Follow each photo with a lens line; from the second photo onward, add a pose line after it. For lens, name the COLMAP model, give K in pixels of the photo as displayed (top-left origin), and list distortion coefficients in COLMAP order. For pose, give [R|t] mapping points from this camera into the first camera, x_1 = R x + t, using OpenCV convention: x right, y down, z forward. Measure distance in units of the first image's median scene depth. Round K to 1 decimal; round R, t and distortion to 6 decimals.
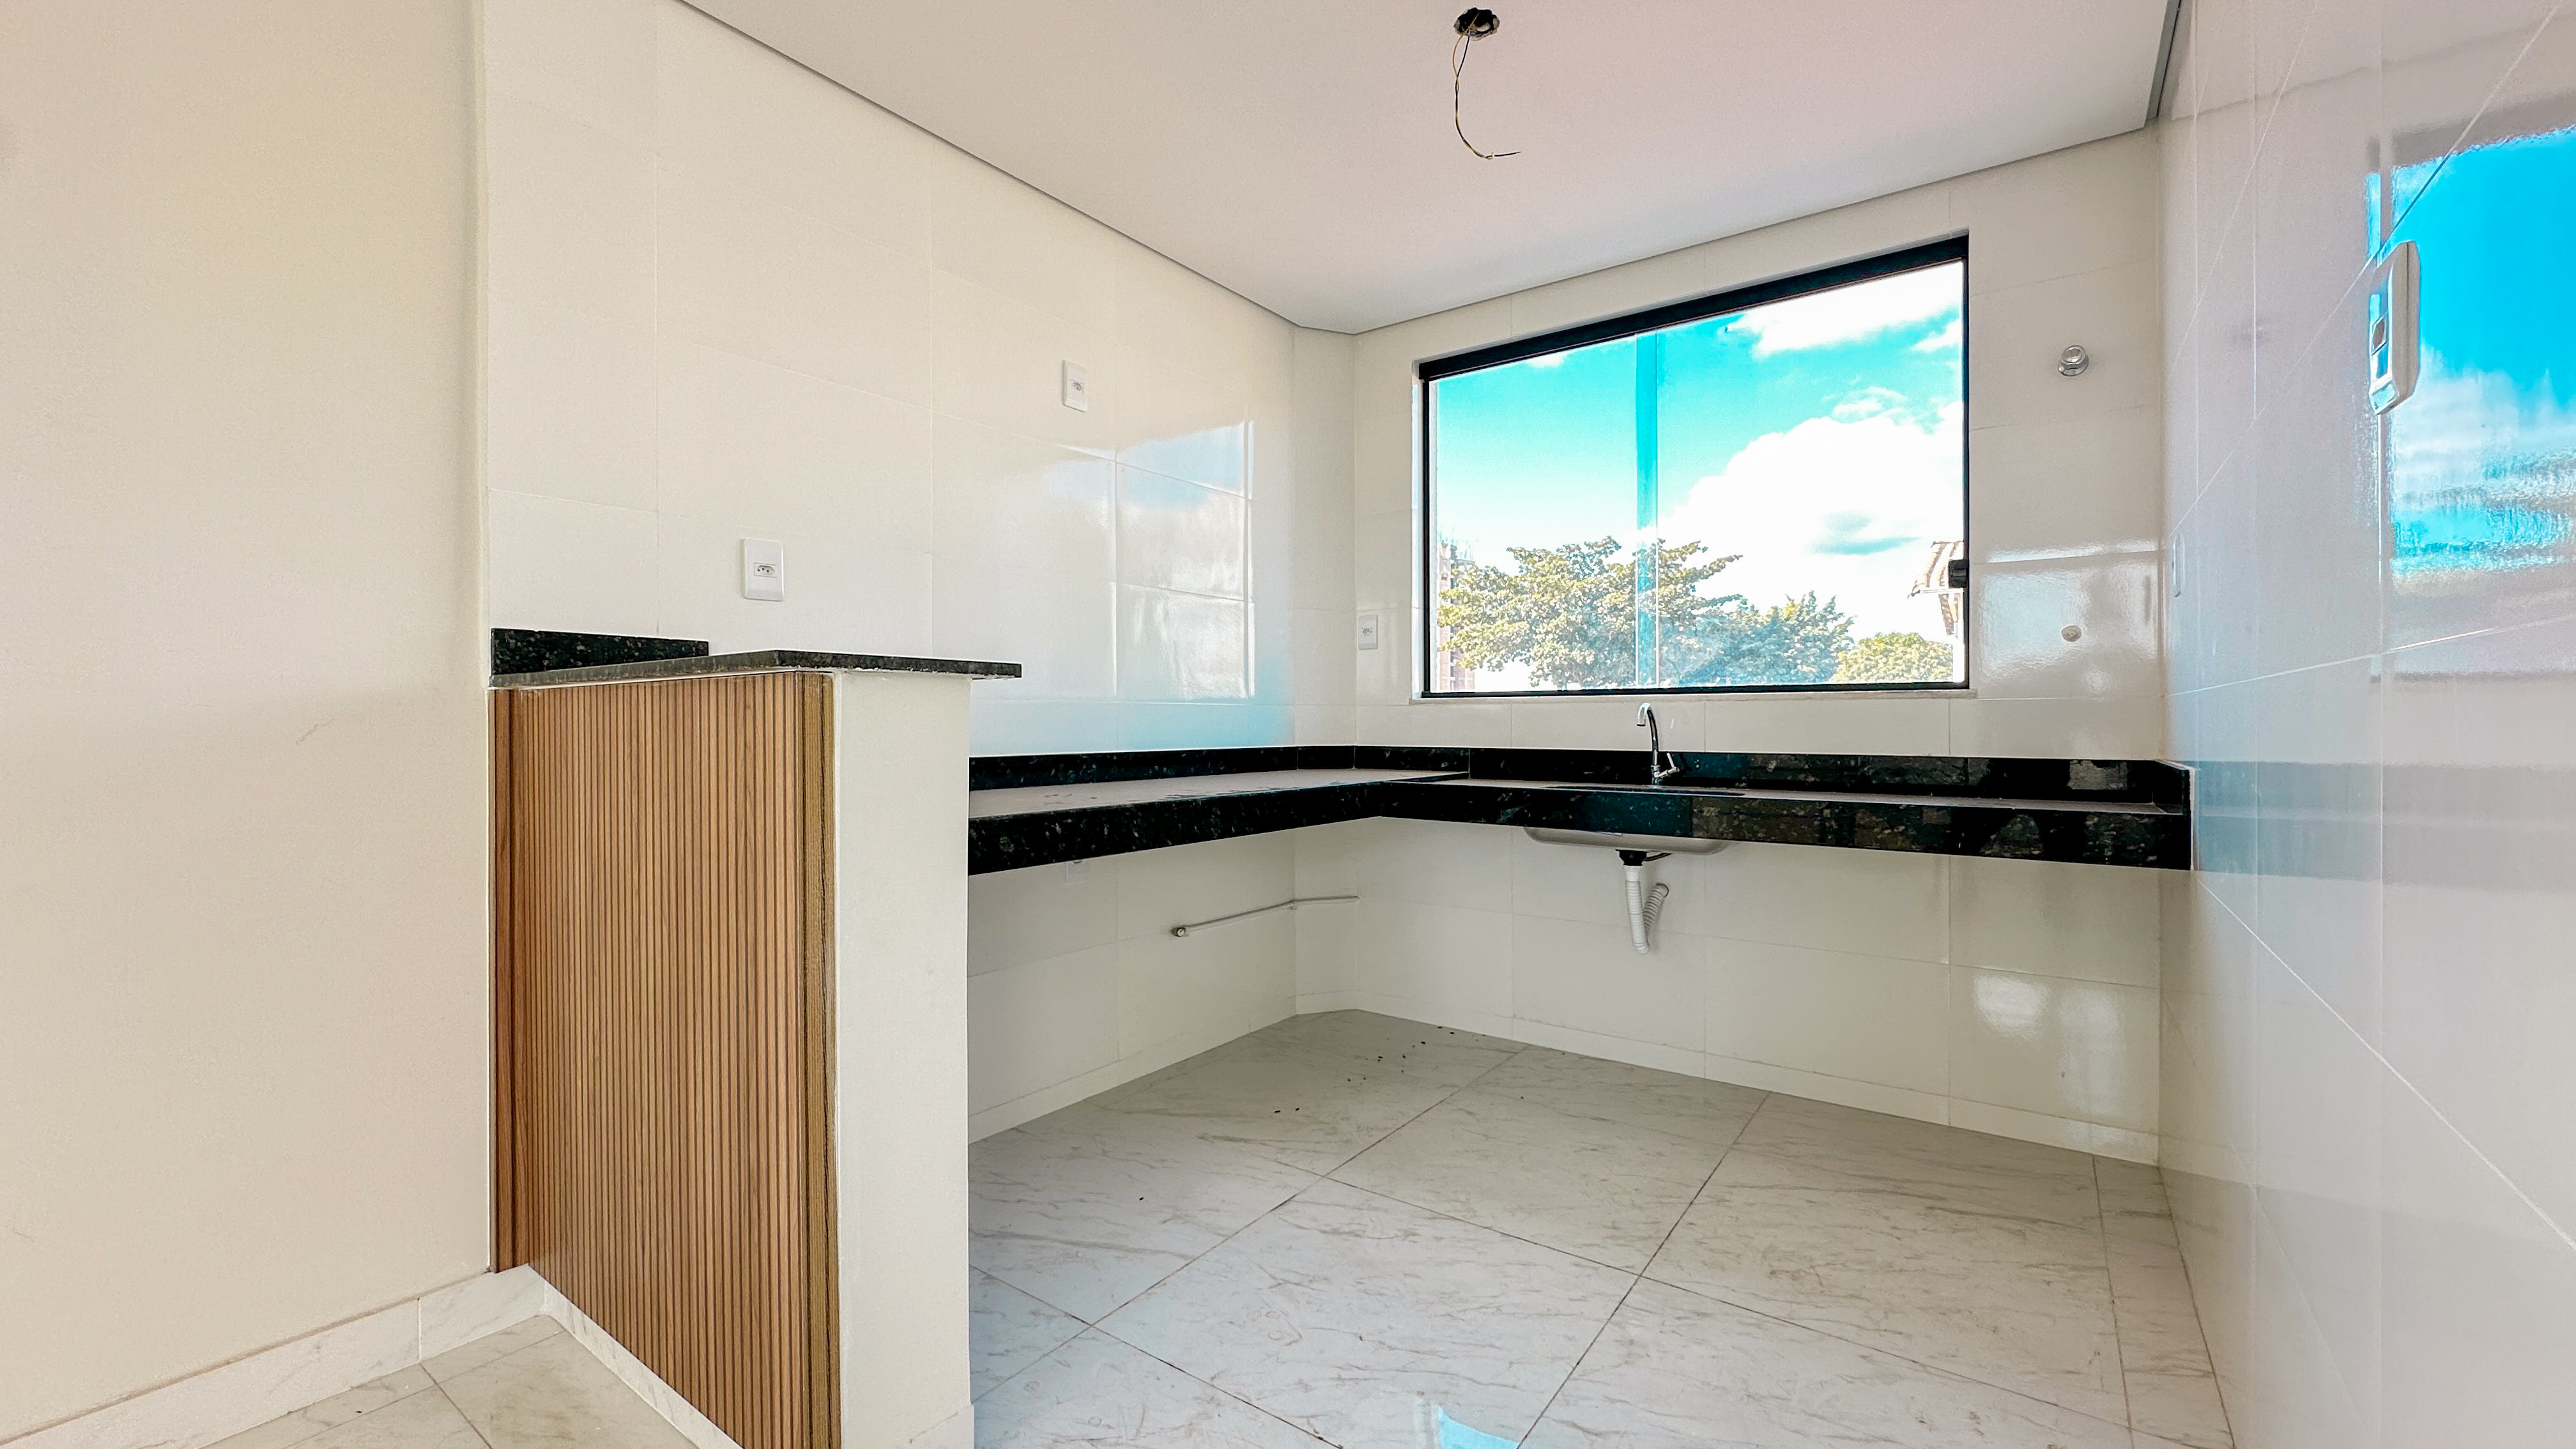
lens RADIAL K [[1026.5, 0, 1287.7], [0, 1026.5, 721.6], [0, 0, 1]] dist [-0.001960, 0.000063]
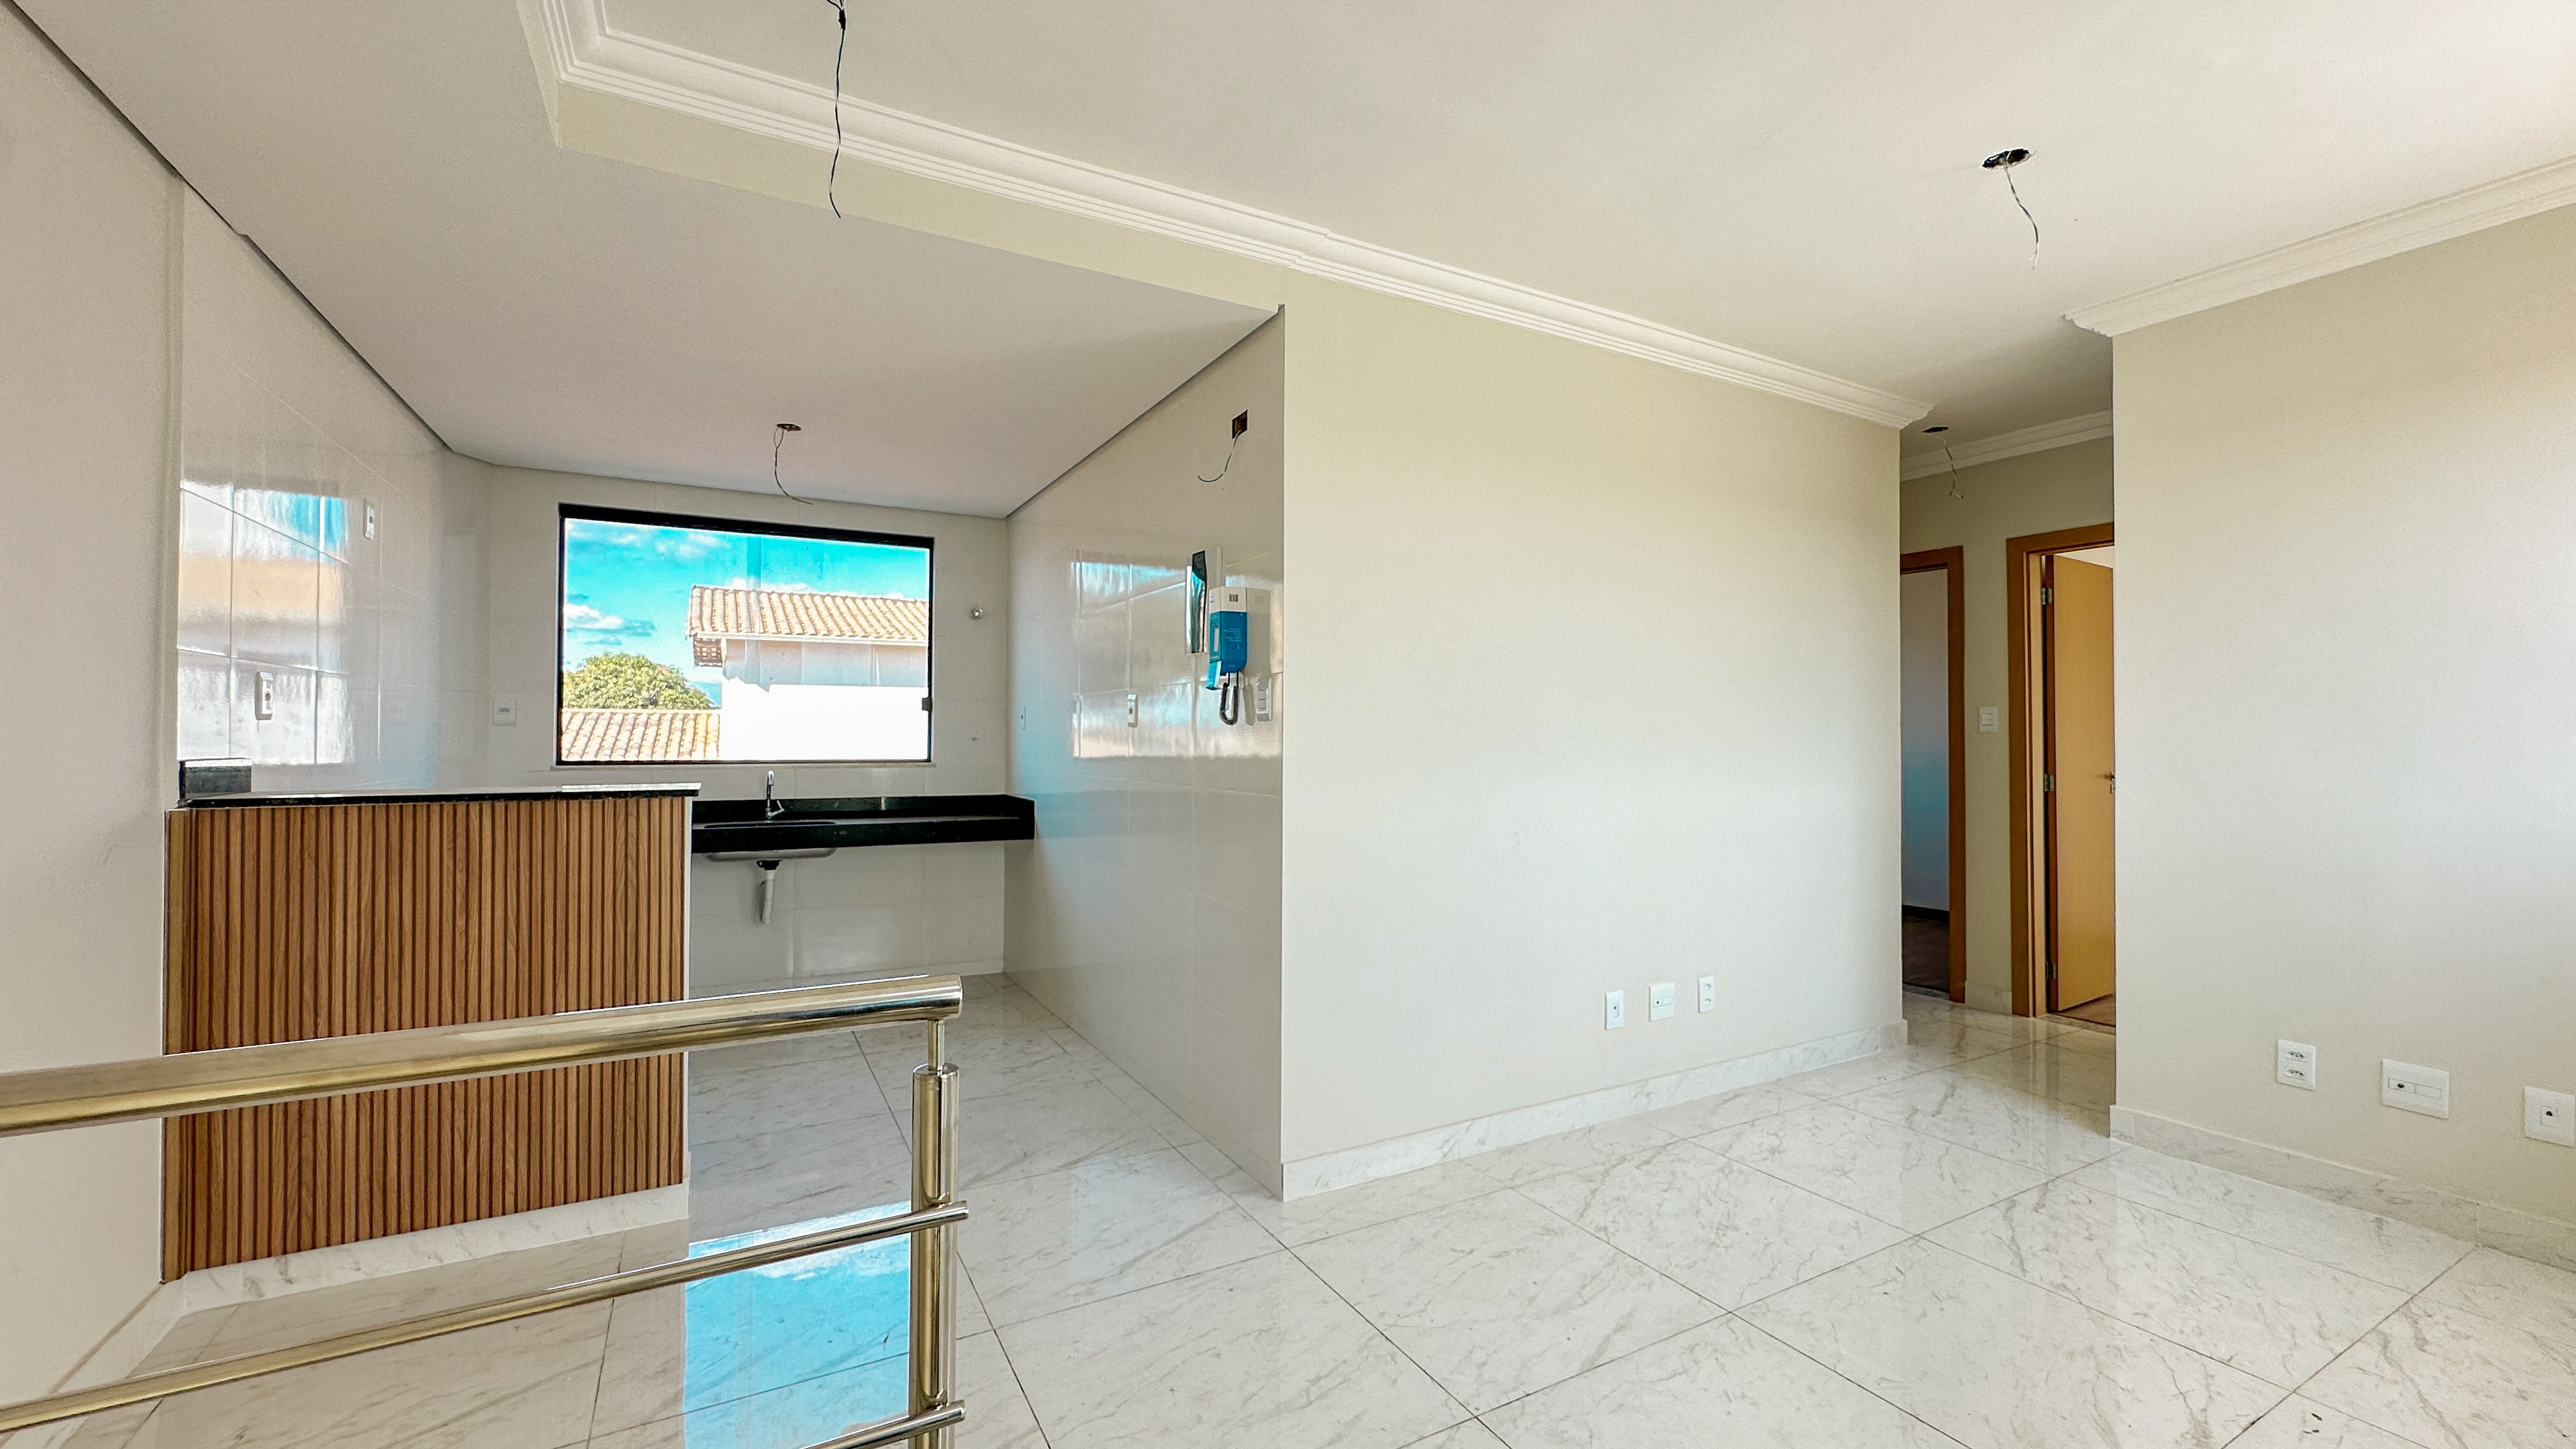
lens RADIAL K [[1026.5, 0, 1287.7], [0, 1026.5, 721.6], [0, 0, 1]] dist [-0.001960, 0.000063]
pose [[0.420153, 0.015491, 0.907321, -0.883842], [-0.003210, 0.999873, -0.015584, -0.082397], [-0.907448, 0.003635, 0.420149, -0.491872]]
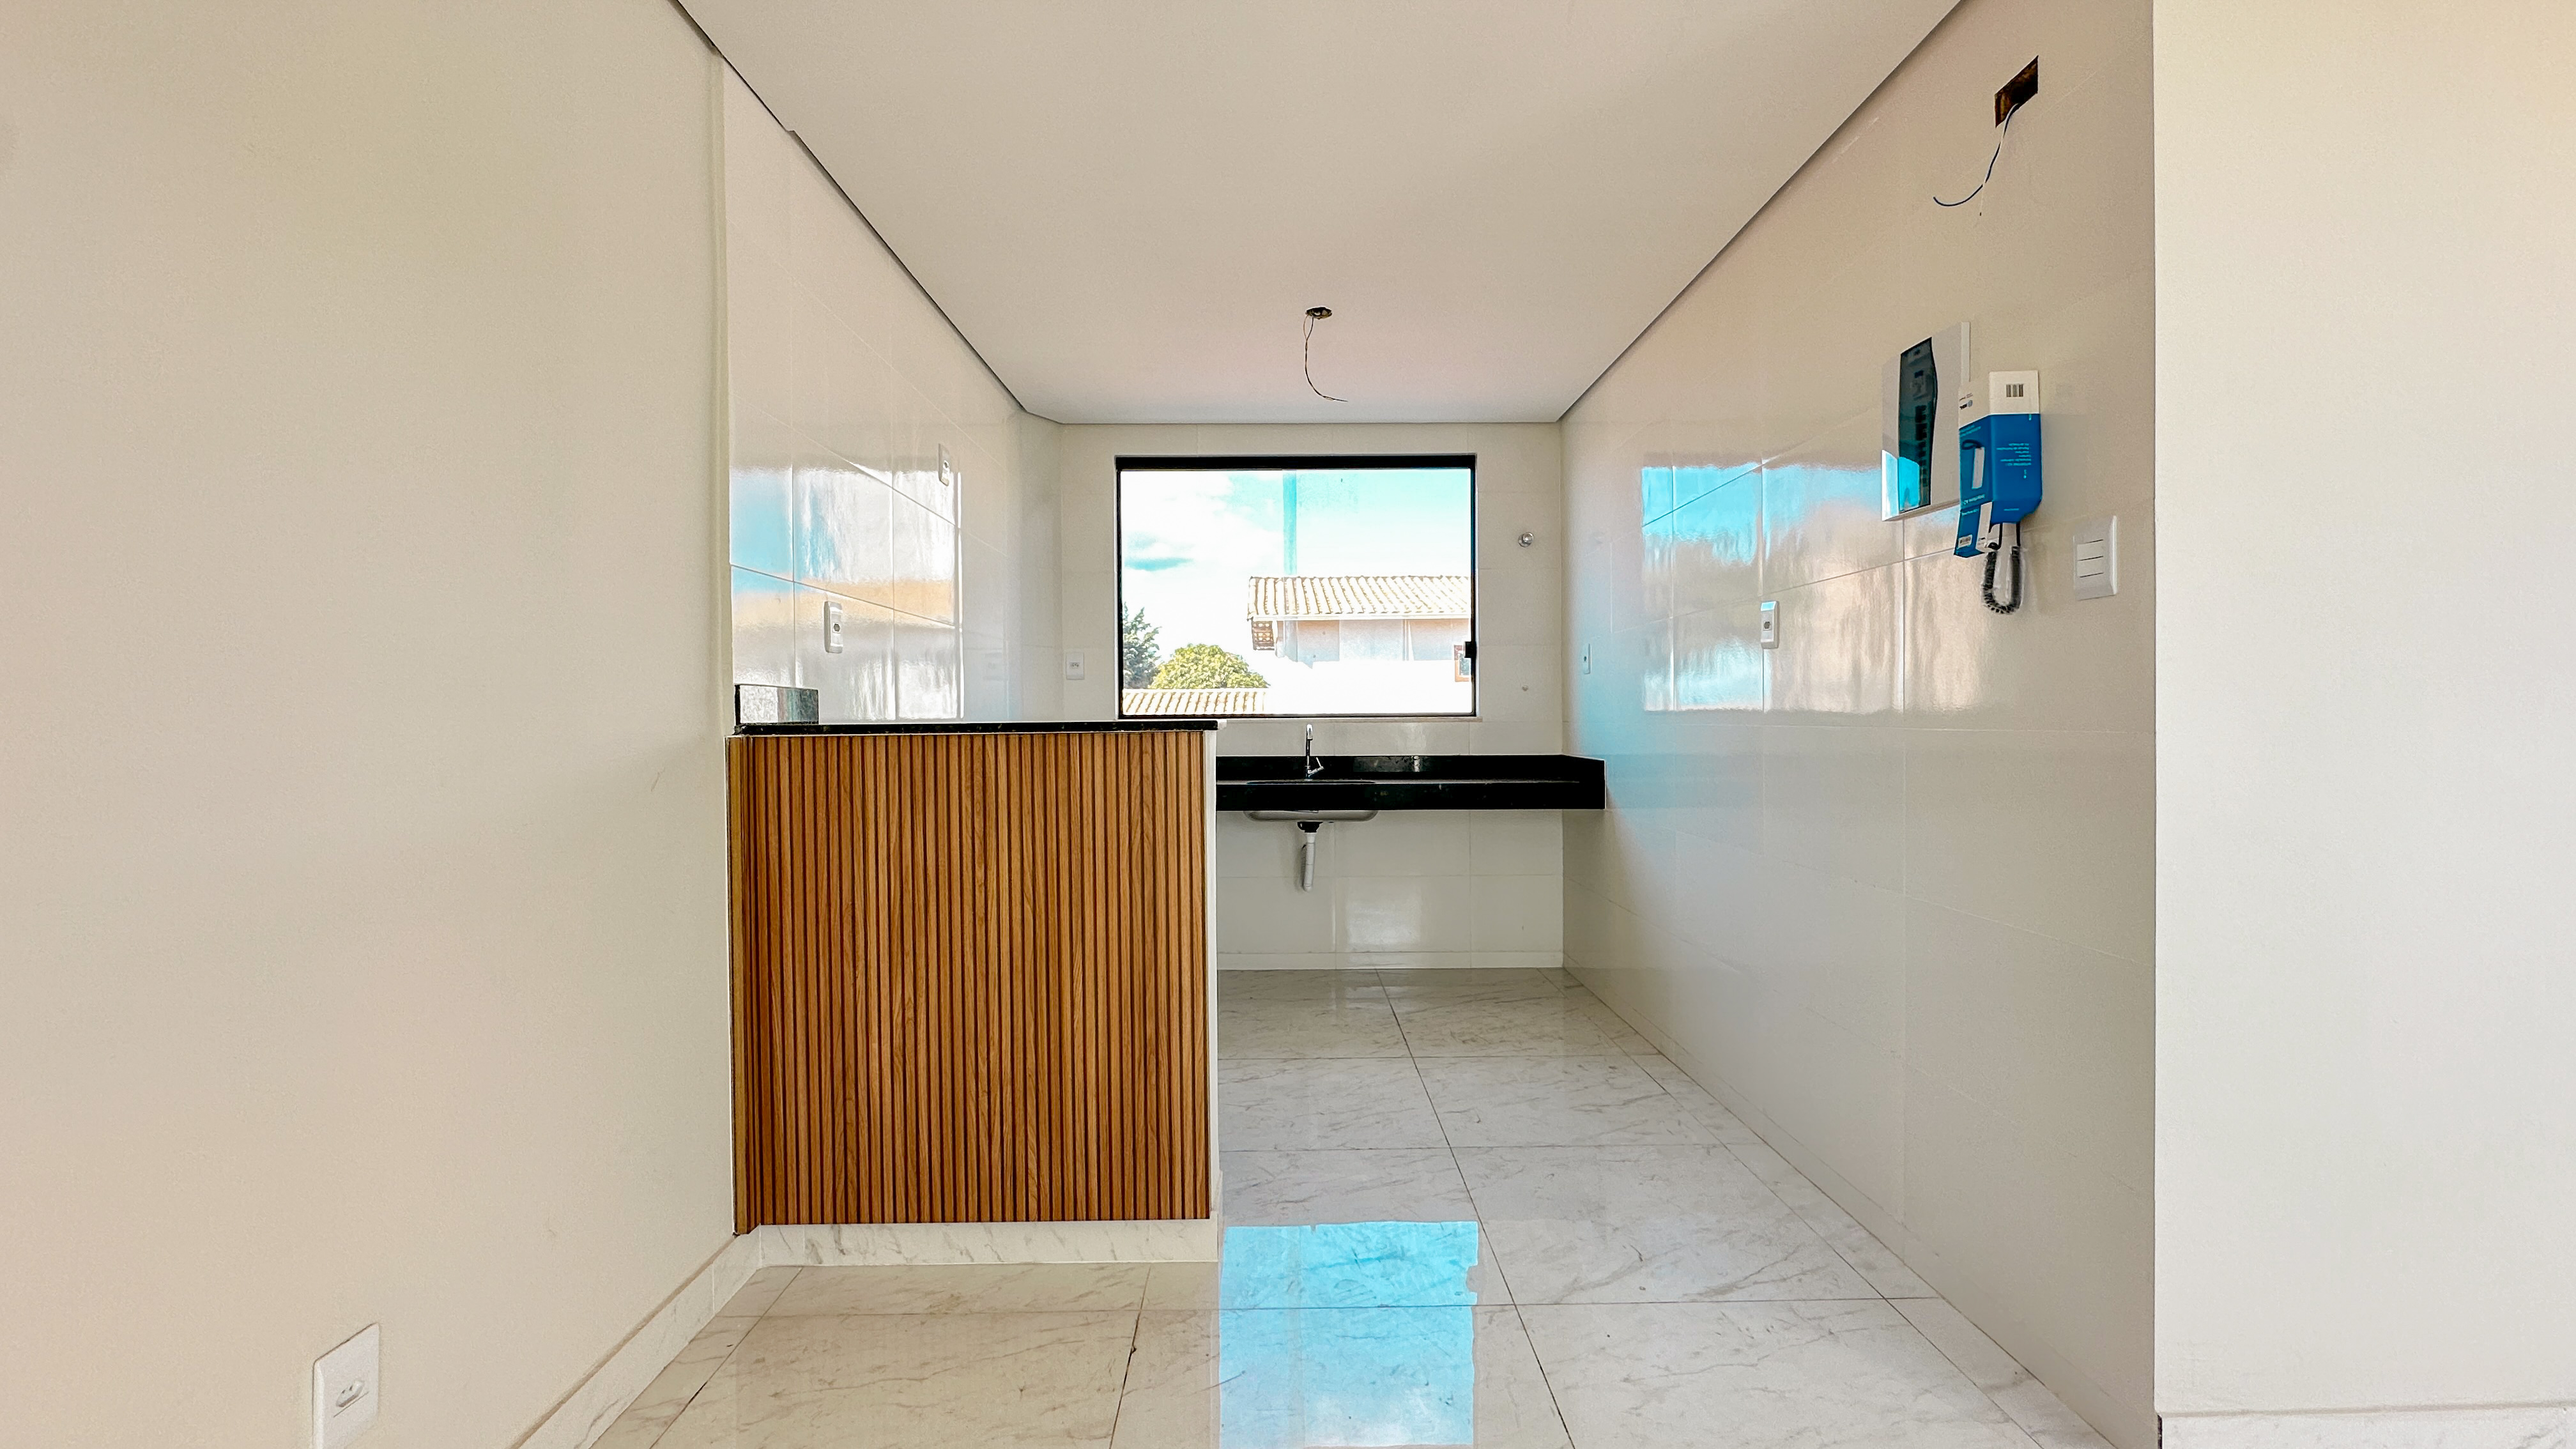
lens RADIAL K [[1026.5, 0, 1287.7], [0, 1026.5, 721.6], [0, 0, 1]] dist [-0.001960, 0.000063]
pose [[0.800652, -0.008918, 0.599064, -0.641377], [0.007329, 0.999960, 0.005092, -0.033460], [-0.599085, 0.000313, 0.800685, -0.205518]]
